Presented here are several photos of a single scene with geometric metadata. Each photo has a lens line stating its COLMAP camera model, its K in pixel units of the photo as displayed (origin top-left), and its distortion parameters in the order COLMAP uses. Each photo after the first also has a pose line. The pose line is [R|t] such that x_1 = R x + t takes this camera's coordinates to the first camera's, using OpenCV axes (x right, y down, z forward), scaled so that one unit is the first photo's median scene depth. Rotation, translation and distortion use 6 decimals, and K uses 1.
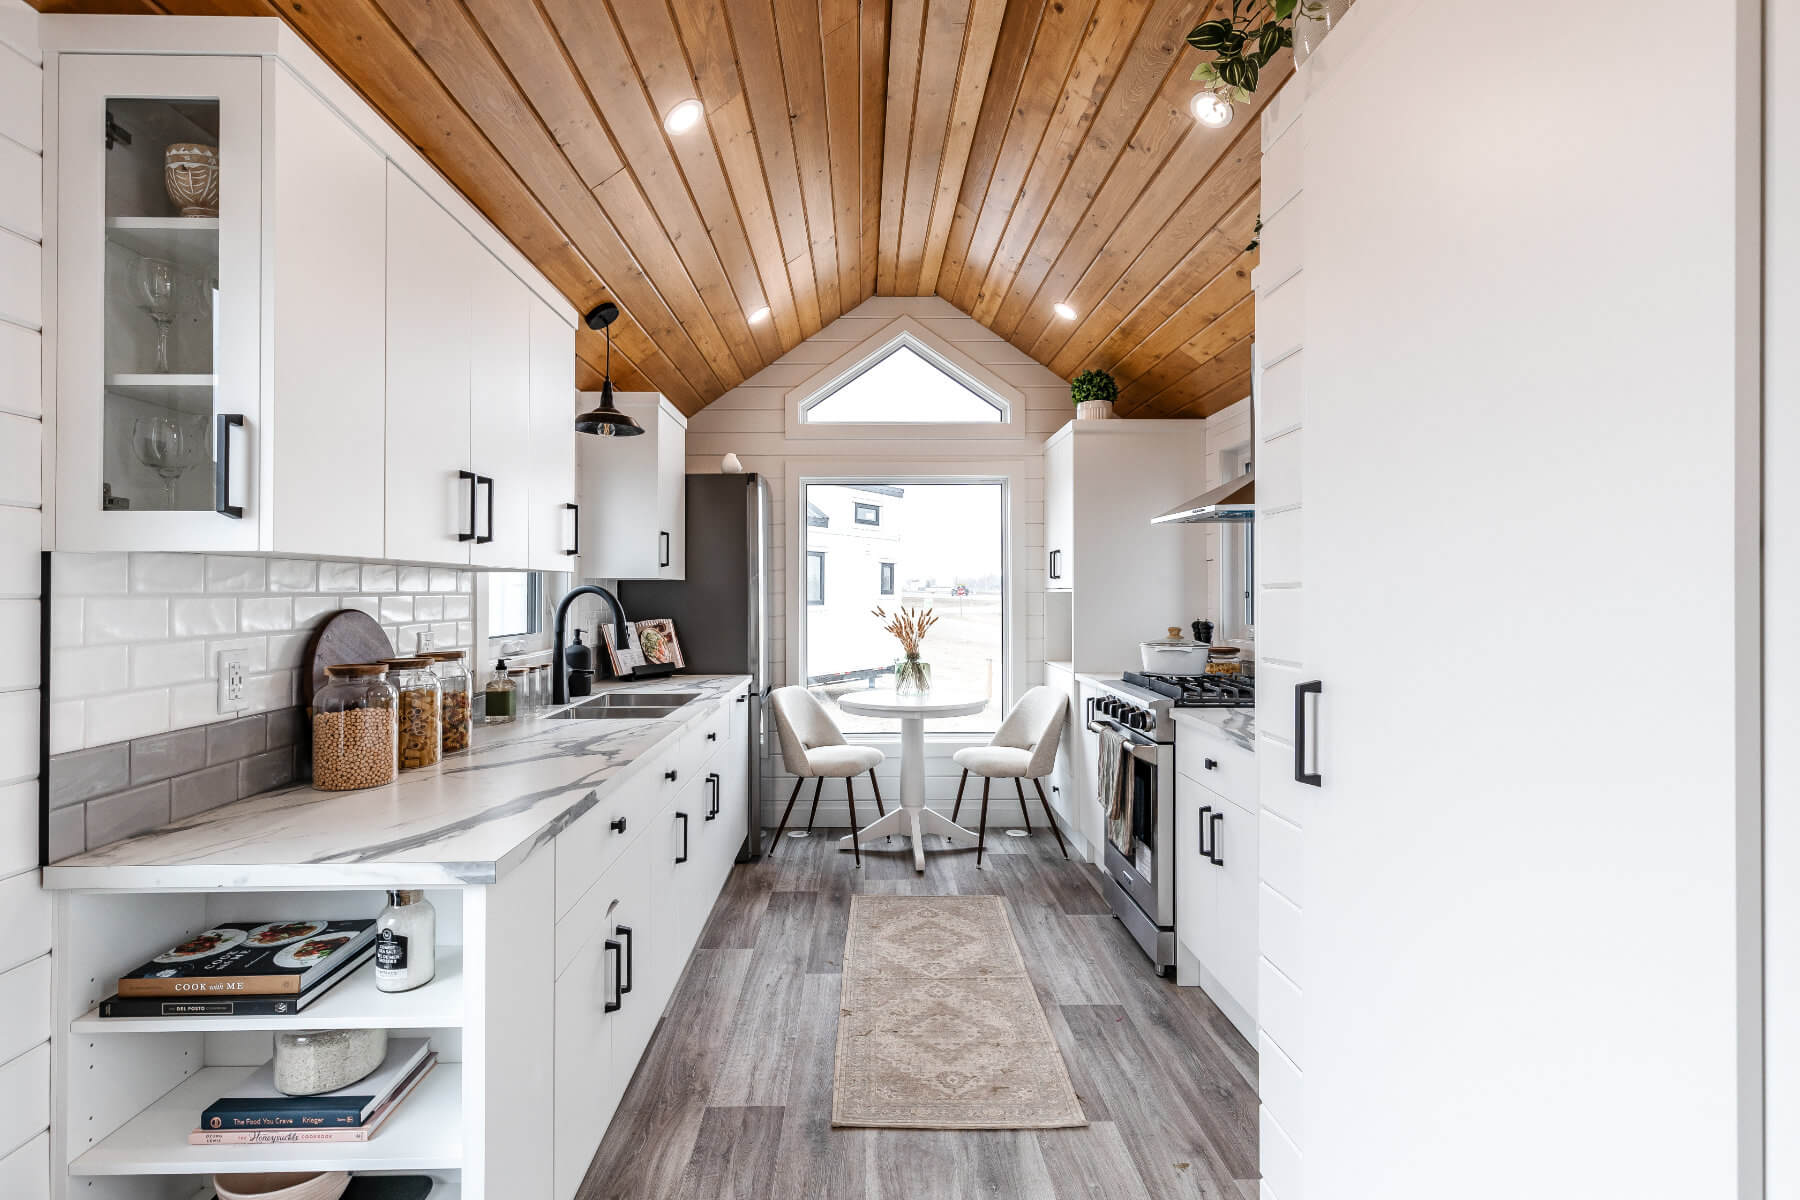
lens RADIAL K [[819.9, 0, 853.0], [0, 819.9, 590.9], [0, 0, 1]] dist [0.006708, -0.001252]
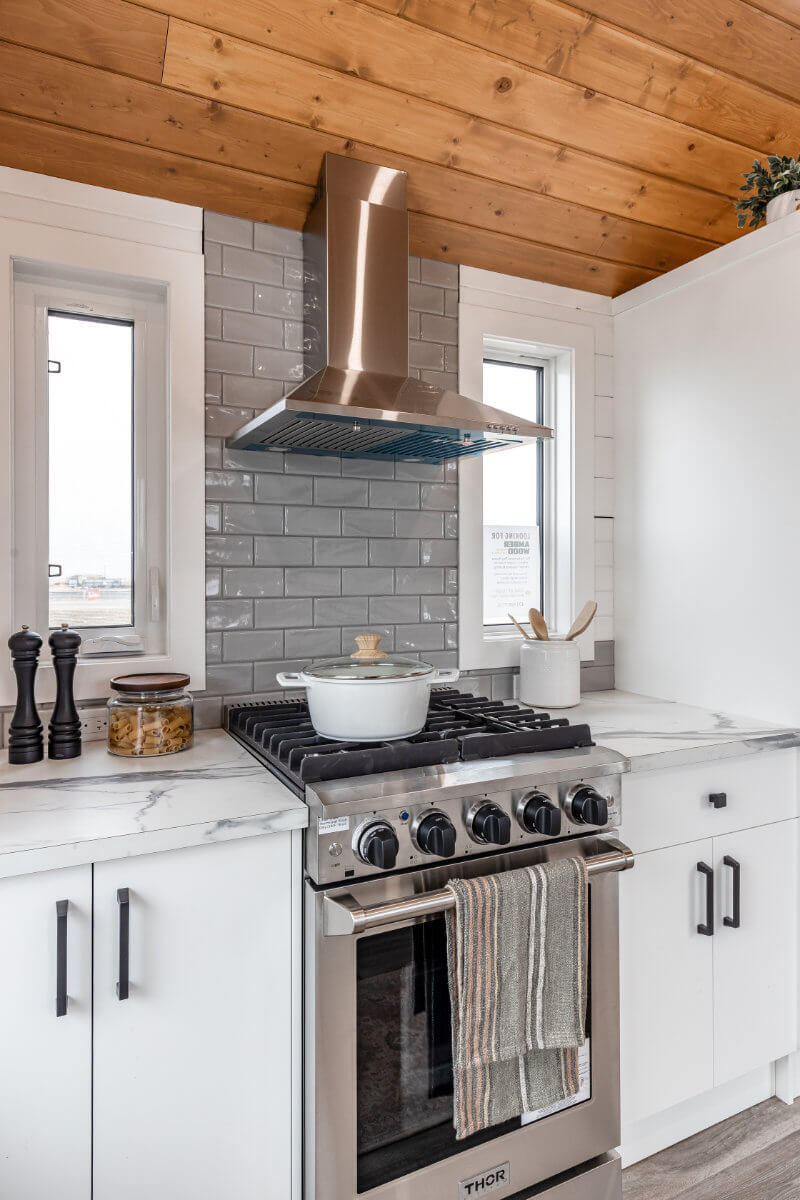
lens RADIAL K [[721.1, 0, 420.3], [0, 721.1, 568.6], [0, 0, 1]] dist [-0.005026, 0.008223]
pose [[-0.451072, -0.002094, 0.892485, -0.012836], [-0.000955, 0.999998, 0.001863, 0.002294], [-0.892487, -0.000012, -0.451073, 1.044459]]
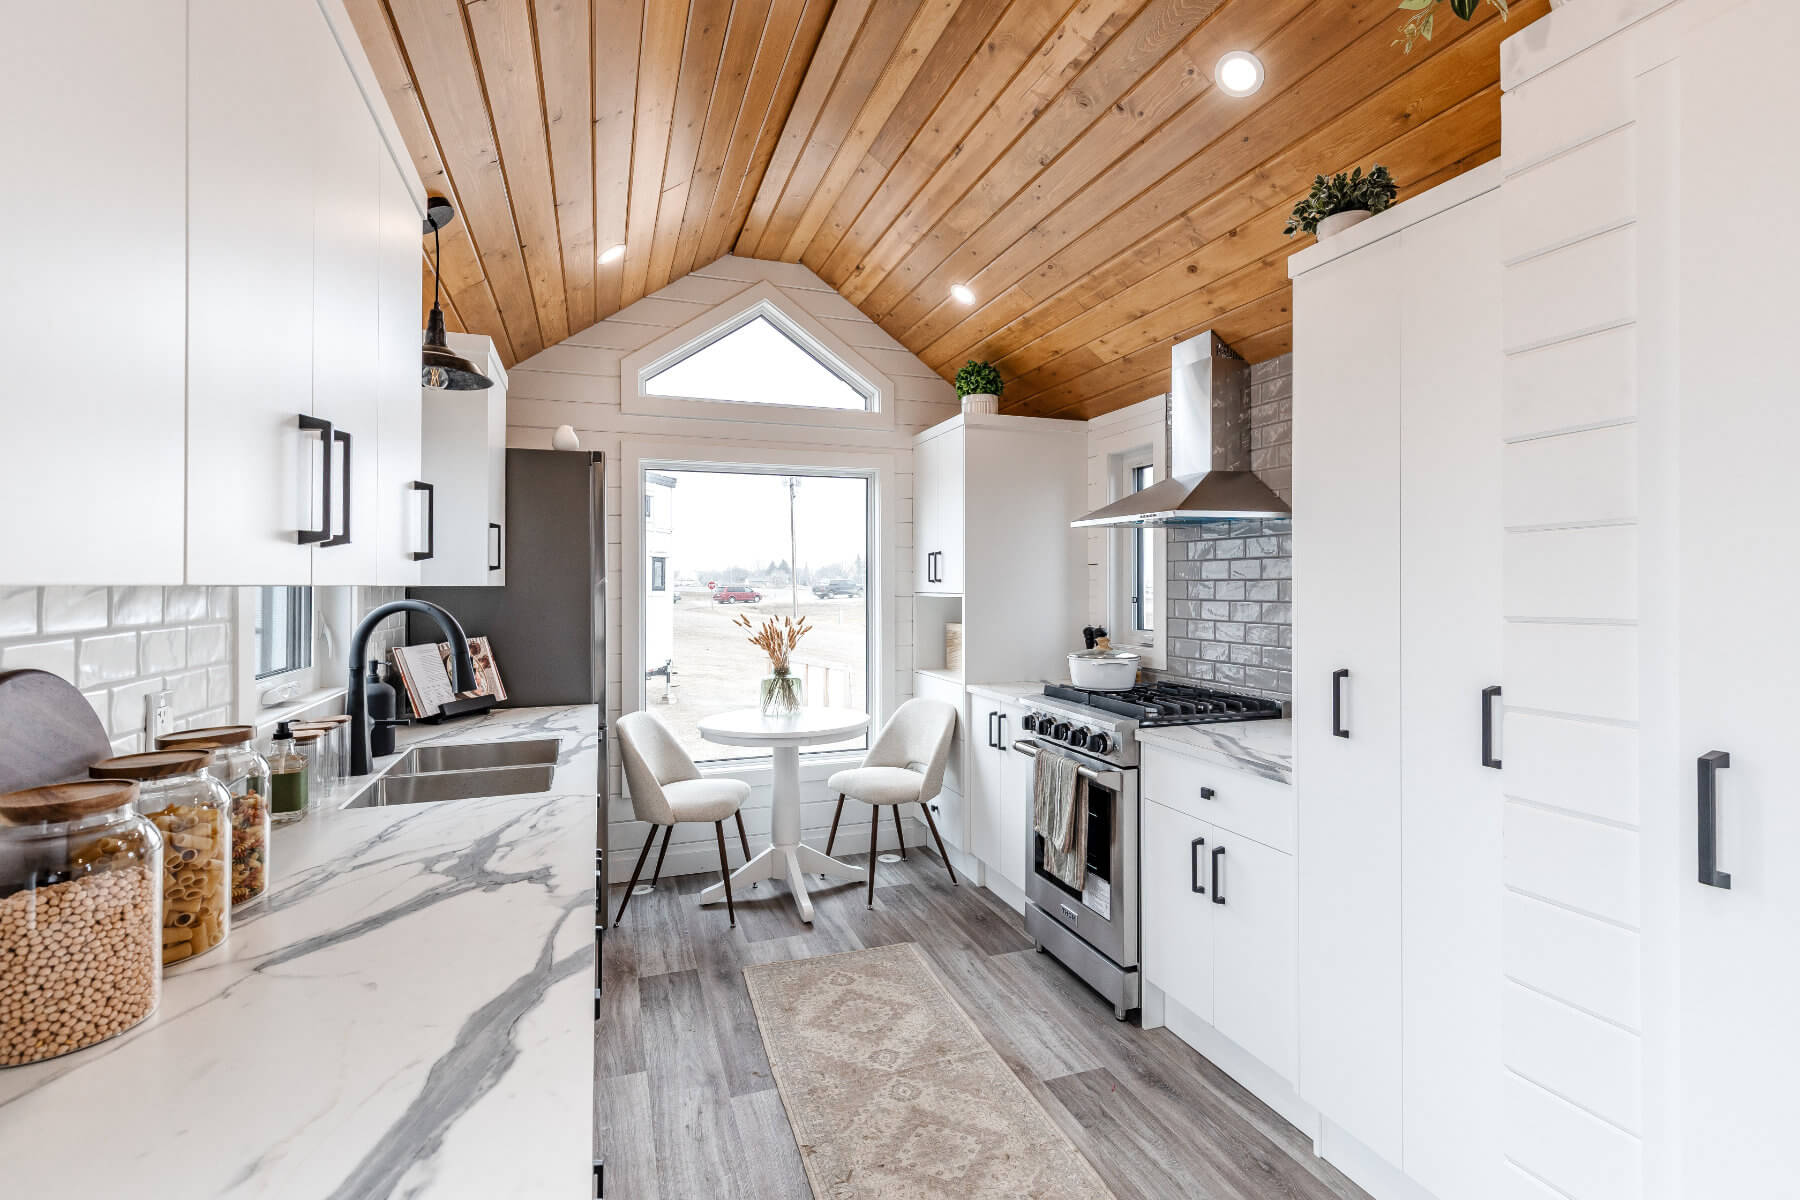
lens RADIAL K [[819.9, 0, 884.5], [0, 819.9, 582.8], [0, 0, 1]] dist [0.006708, -0.001252]
pose [[0.941943, -0.001048, 0.335772, -0.145716], [0.001455, 0.999998, -0.000960, -0.016527], [-0.335770, 0.001393, 0.941943, 0.174481]]
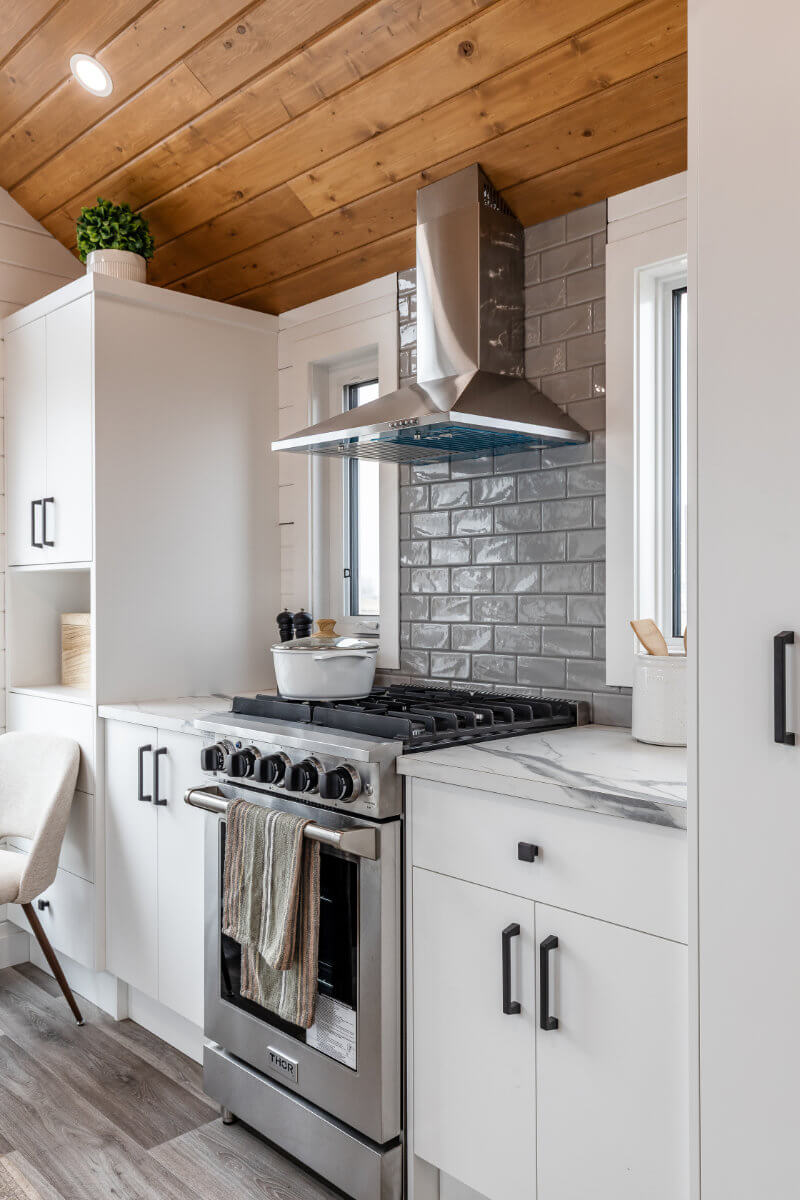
lens RADIAL K [[963.5, 0, 395.5], [0, 963.5, 595.8], [0, 0, 1]] dist [0.003731, 0.003794]
pose [[0.719957, -0.006193, 0.693991, -0.061925], [0.003708, 0.999980, 0.005077, 0.021072], [-0.694009, -0.001082, 0.719966, 0.400283]]
